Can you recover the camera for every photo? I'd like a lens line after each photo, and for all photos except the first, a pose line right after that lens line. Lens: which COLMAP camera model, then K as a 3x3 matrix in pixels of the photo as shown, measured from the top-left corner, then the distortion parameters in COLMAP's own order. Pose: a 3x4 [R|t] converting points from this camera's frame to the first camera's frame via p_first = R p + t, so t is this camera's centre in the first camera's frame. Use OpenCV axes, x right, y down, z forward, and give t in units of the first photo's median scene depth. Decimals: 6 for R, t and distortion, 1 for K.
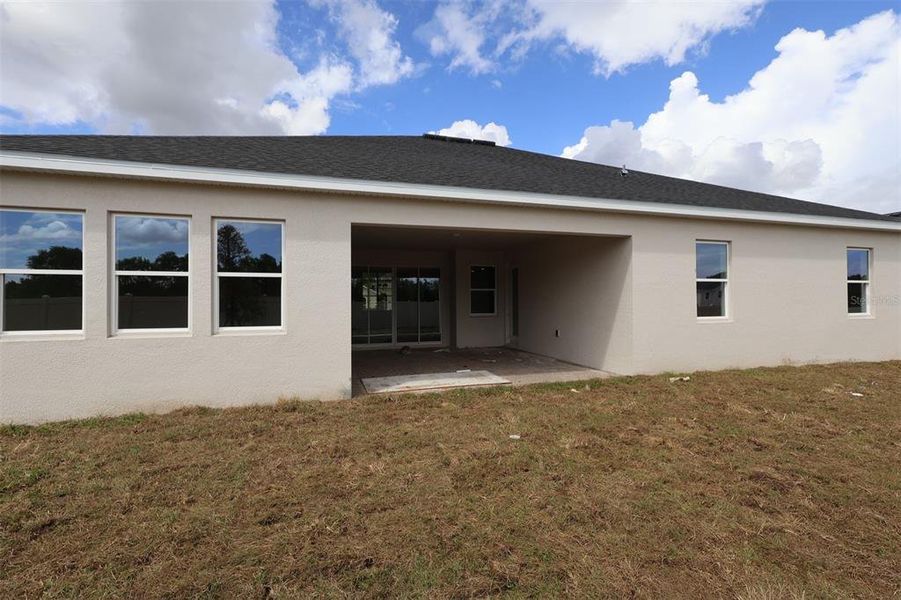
lens RADIAL K [[436.9, 0, 452.6], [0, 436.9, 306.6], [0, 0, 1]] dist [0.011585, -0.000150]
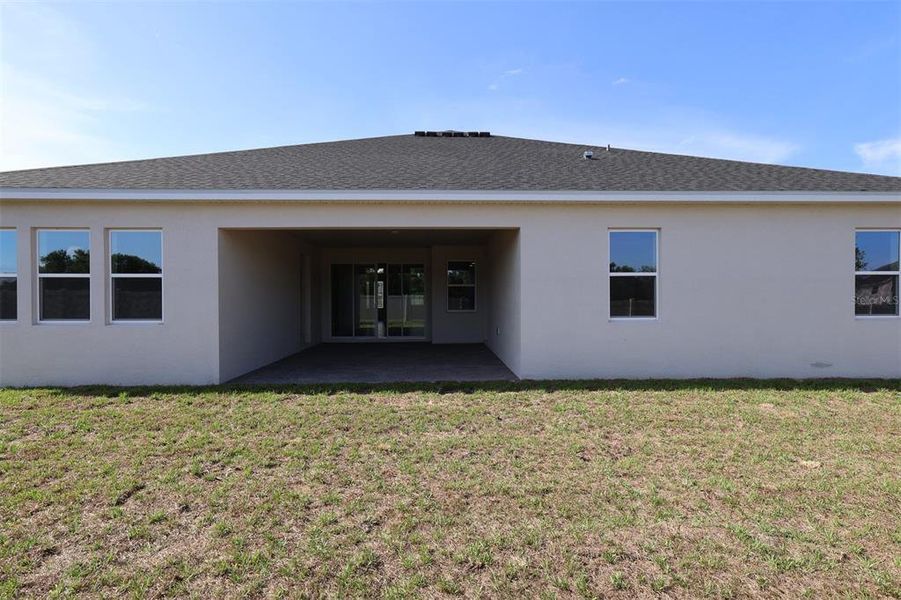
lens RADIAL K [[436.9, 0, 451.6], [0, 436.9, 307.6], [0, 0, 1]] dist [0.011585, -0.000150]
pose [[0.958871, 0.009491, -0.283683, 0.524078], [-0.005130, 0.999857, 0.016109, -0.007364], [0.283796, -0.013991, 0.958783, 0.074278]]
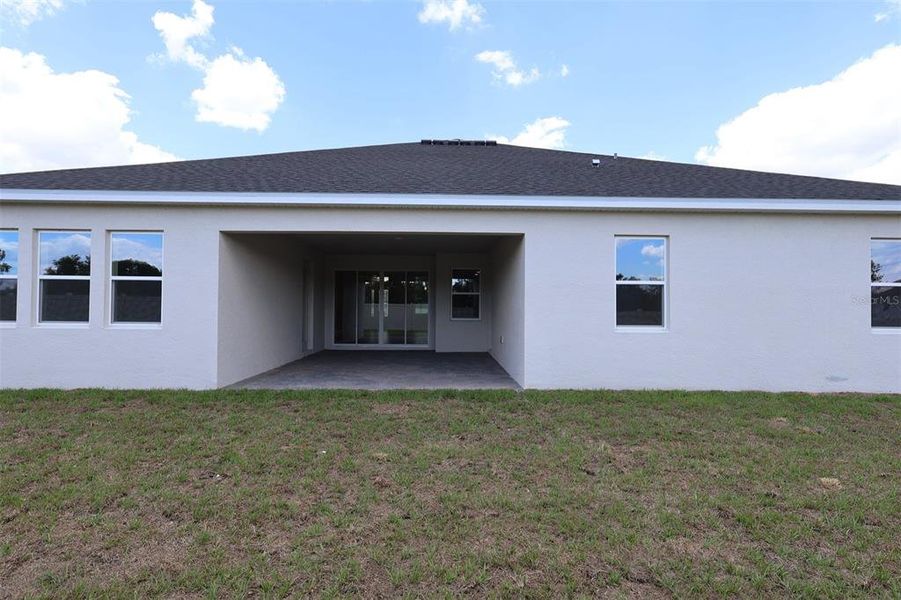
lens RADIAL K [[436.9, 0, 451.6], [0, 436.9, 308.5], [0, 0, 1]] dist [0.011585, -0.000150]
pose [[0.954602, 0.015143, -0.297498, 0.526562], [-0.017561, 0.999831, -0.005456, 0.000150], [0.297365, 0.010432, 0.954707, 0.093111]]
